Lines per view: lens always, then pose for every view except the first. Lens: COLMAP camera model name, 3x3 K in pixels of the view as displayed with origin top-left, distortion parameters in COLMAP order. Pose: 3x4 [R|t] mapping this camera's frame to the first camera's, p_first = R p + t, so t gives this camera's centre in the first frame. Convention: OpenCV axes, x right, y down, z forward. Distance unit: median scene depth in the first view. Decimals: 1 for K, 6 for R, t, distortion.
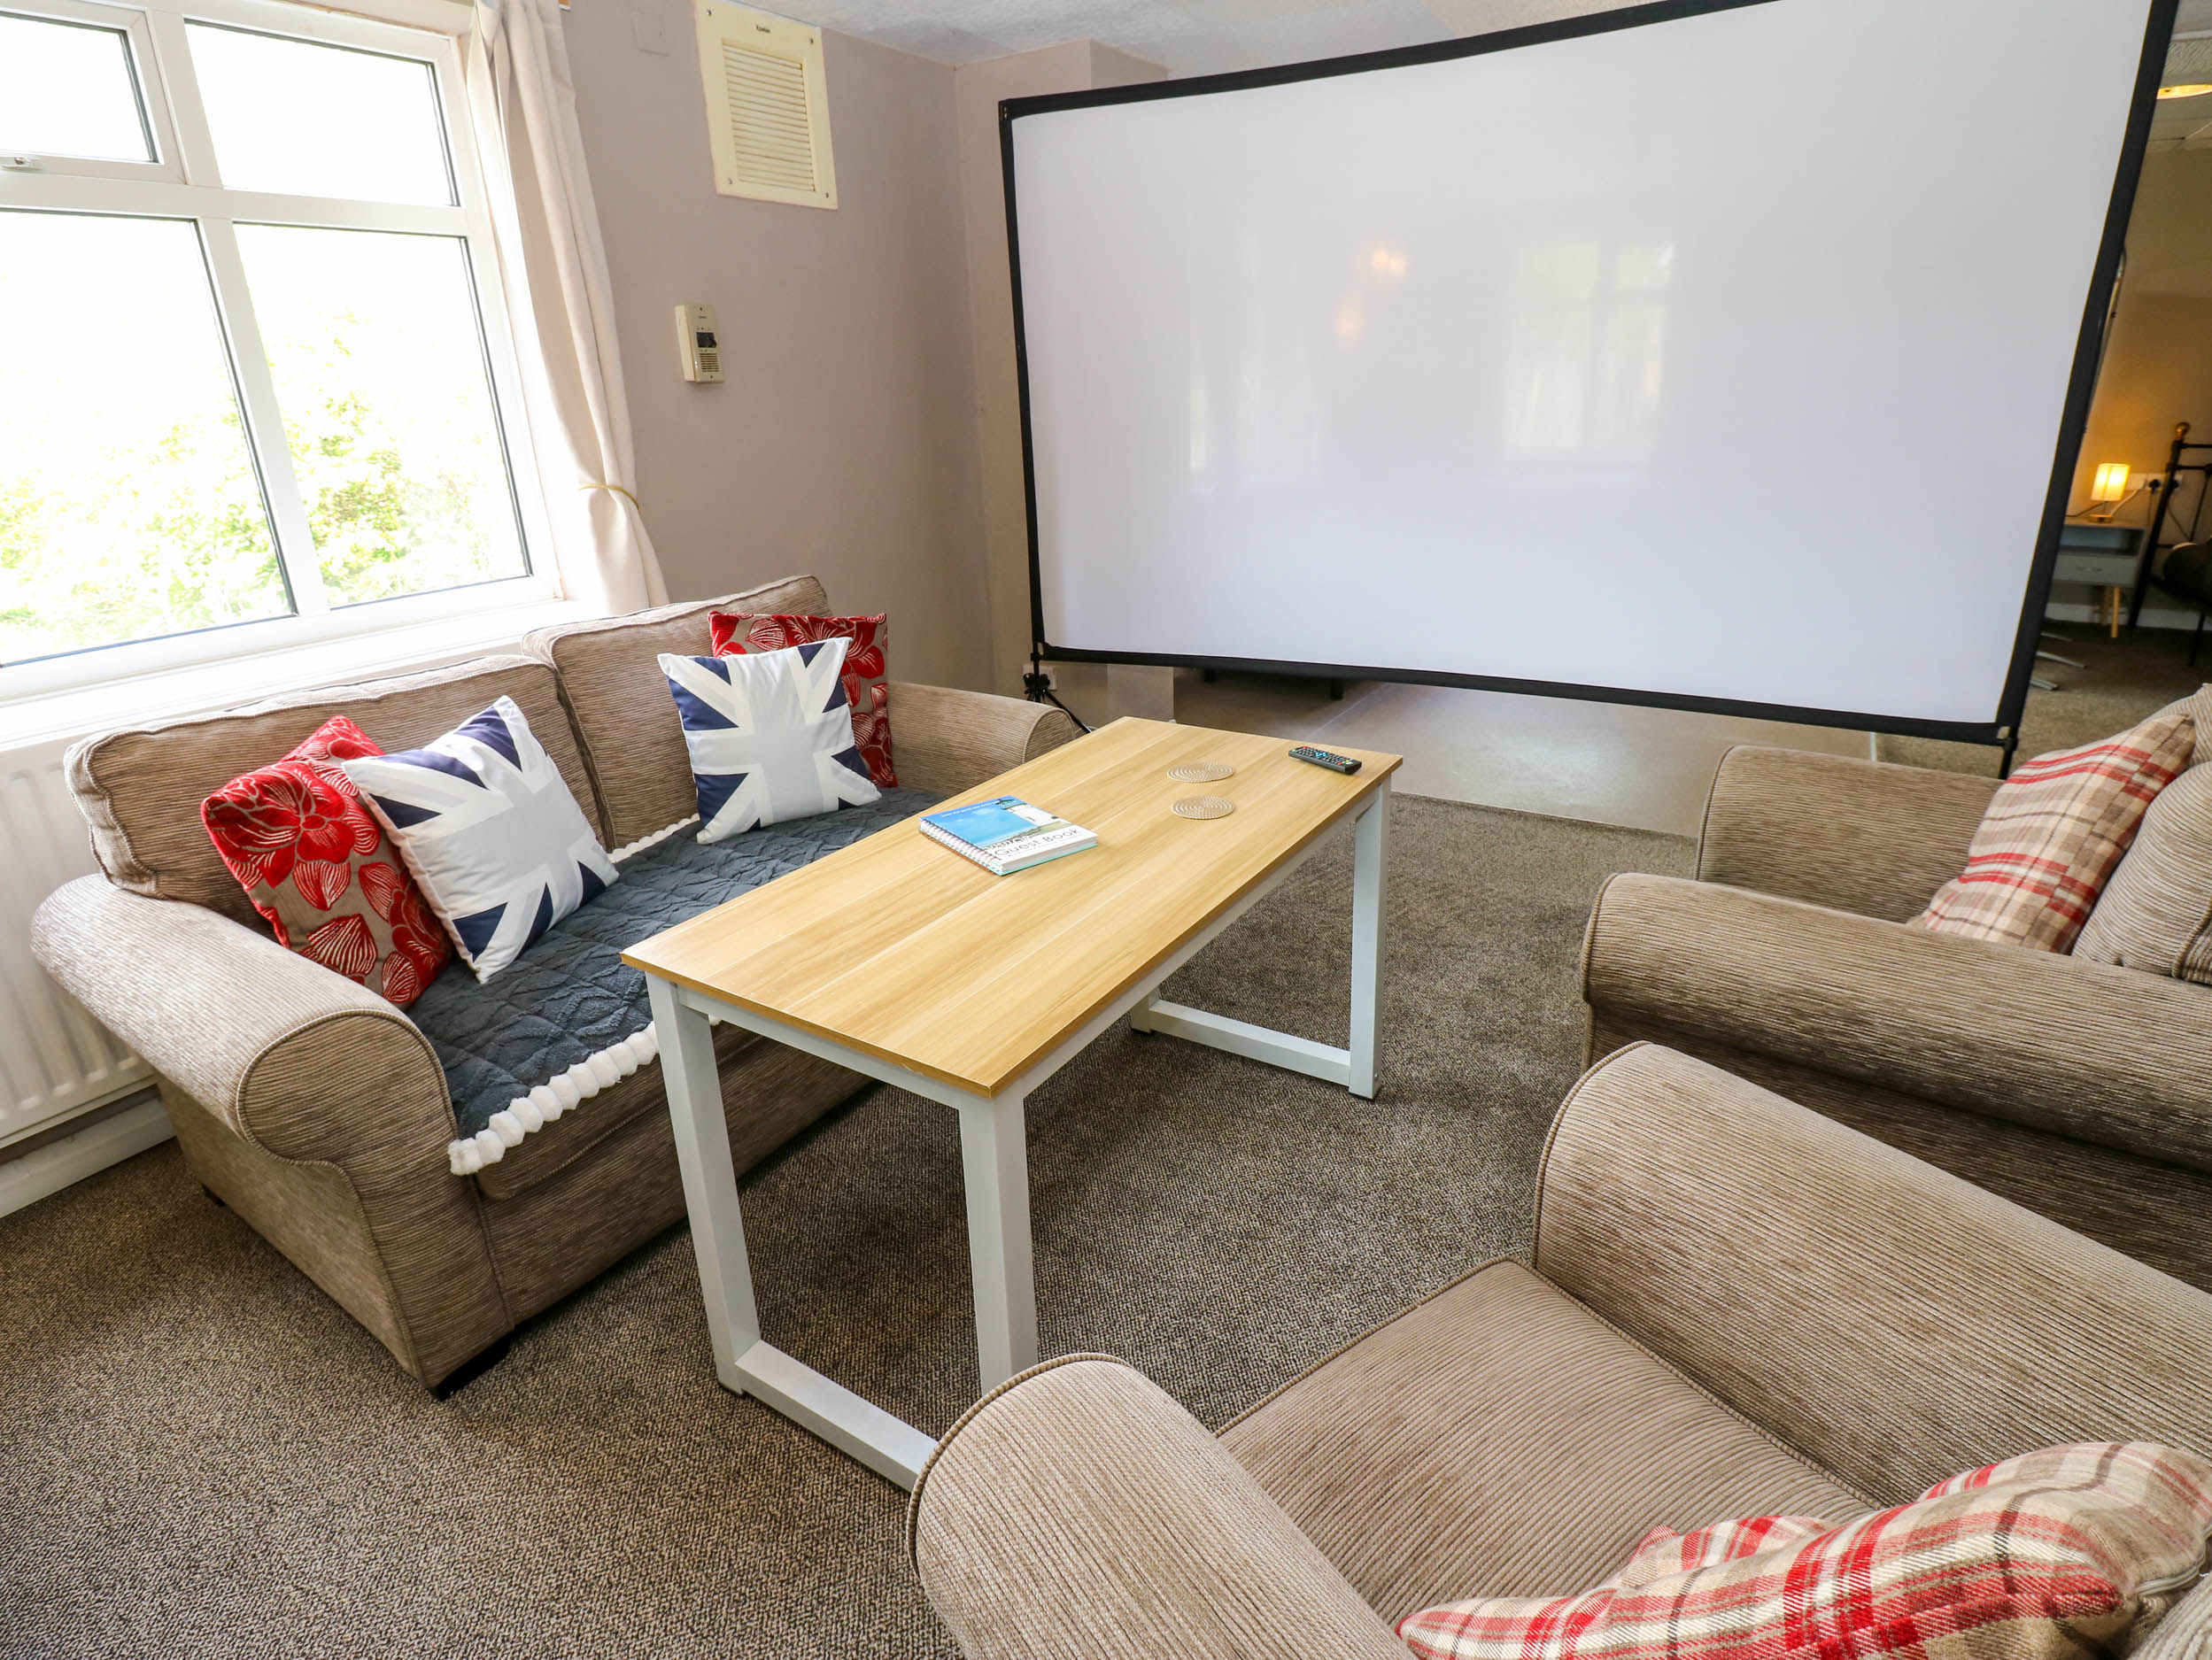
lens RADIAL K [[1185.8, 0, 1154.7], [0, 1185.8, 826.5], [0, 0, 1]] dist [-0.014370, -0.000508]
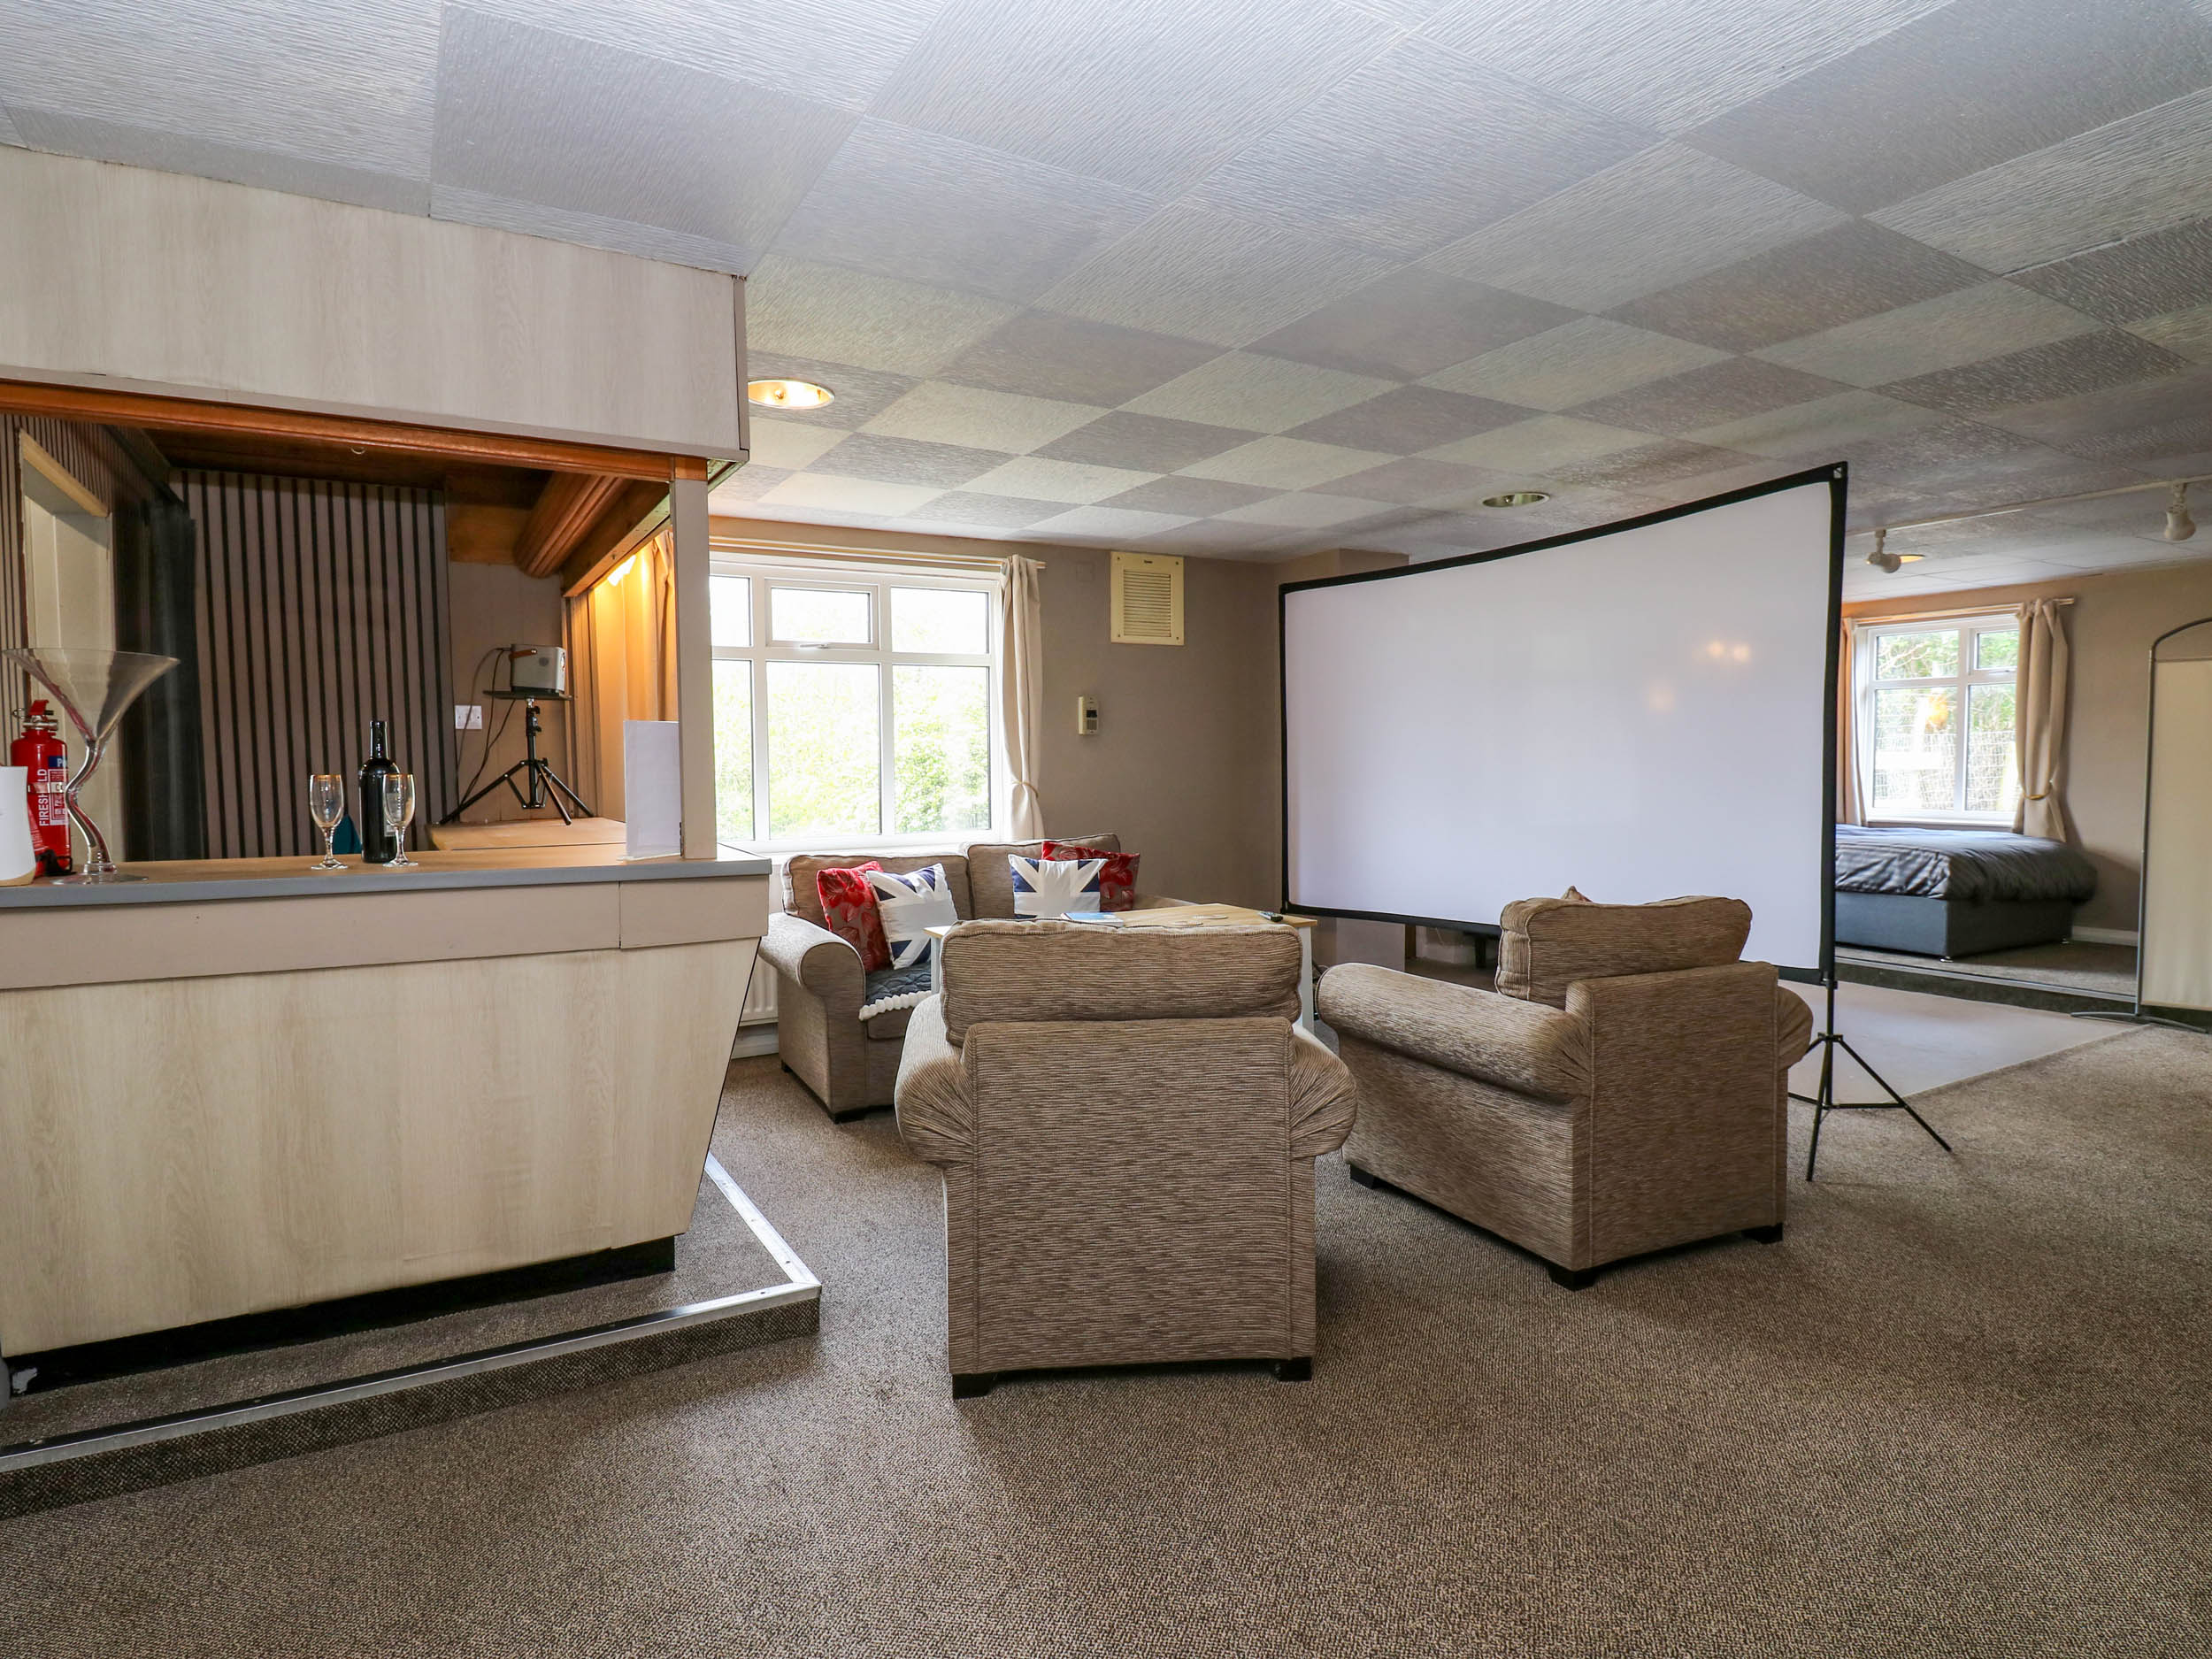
lens RADIAL K [[1228.6, 0, 1107.2], [0, 1228.6, 836.6], [0, 0, 1]] dist [-0.000266, -0.000114]
pose [[0.876033, 0.048806, -0.479775, 0.766210], [-0.183335, 0.953875, -0.237720, 0.306077], [0.446043, 0.296210, 0.844574, -0.761810]]
